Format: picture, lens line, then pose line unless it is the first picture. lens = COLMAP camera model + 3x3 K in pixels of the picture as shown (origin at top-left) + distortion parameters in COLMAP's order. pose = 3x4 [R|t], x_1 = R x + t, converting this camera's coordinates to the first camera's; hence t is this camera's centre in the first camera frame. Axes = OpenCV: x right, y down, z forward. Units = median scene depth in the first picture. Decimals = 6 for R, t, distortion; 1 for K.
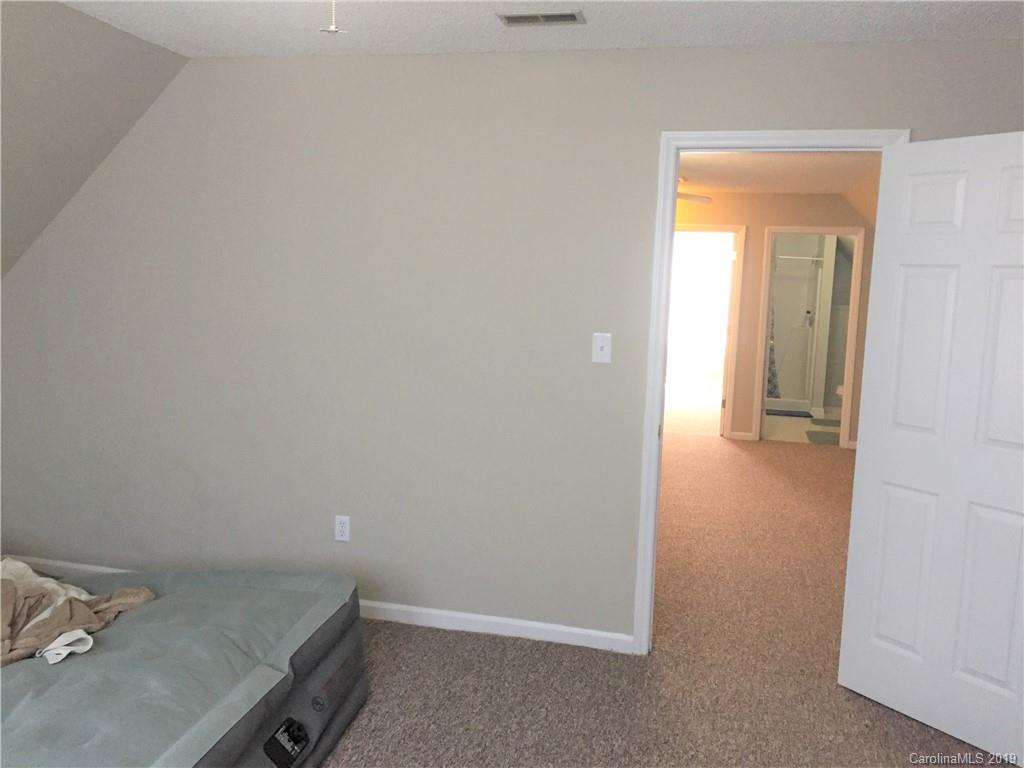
lens RADIAL K [[882.1, 0, 507.7], [0, 882.1, 380.3], [0, 0, 1]] dist [0.064281, -0.076571]
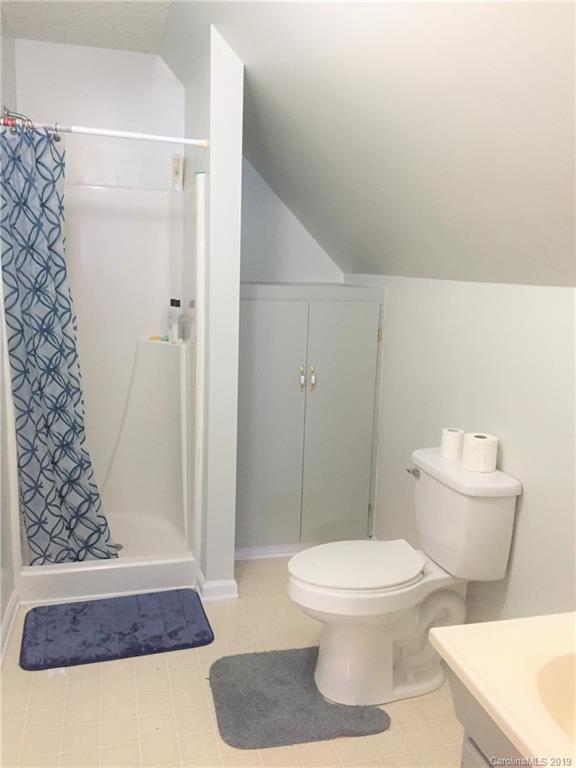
lens RADIAL K [[661.6, 0, 288.7], [0, 661.6, 383.2], [0, 0, 1]] dist [0.064281, -0.076571]
pose [[0.879493, -0.101538, 0.464955, 0.272124], [0.050949, 0.991448, 0.120143, -0.082034], [-0.473178, -0.081976, 0.877145, 0.803465]]
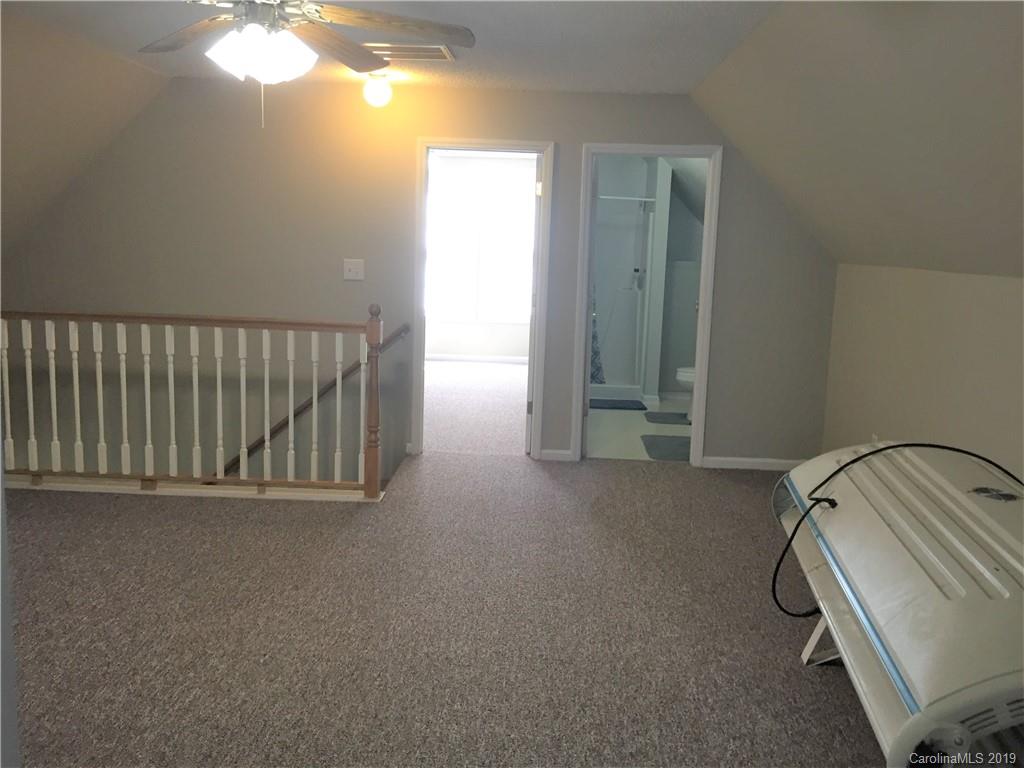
lens RADIAL K [[882.1, 0, 512.9], [0, 882.1, 387.5], [0, 0, 1]] dist [0.064281, -0.076571]
pose [[0.978852, -0.038616, 0.200892, 0.081869], [0.027037, 0.997828, 0.060065, -0.026425], [-0.202775, -0.053364, 0.977770, 0.290471]]
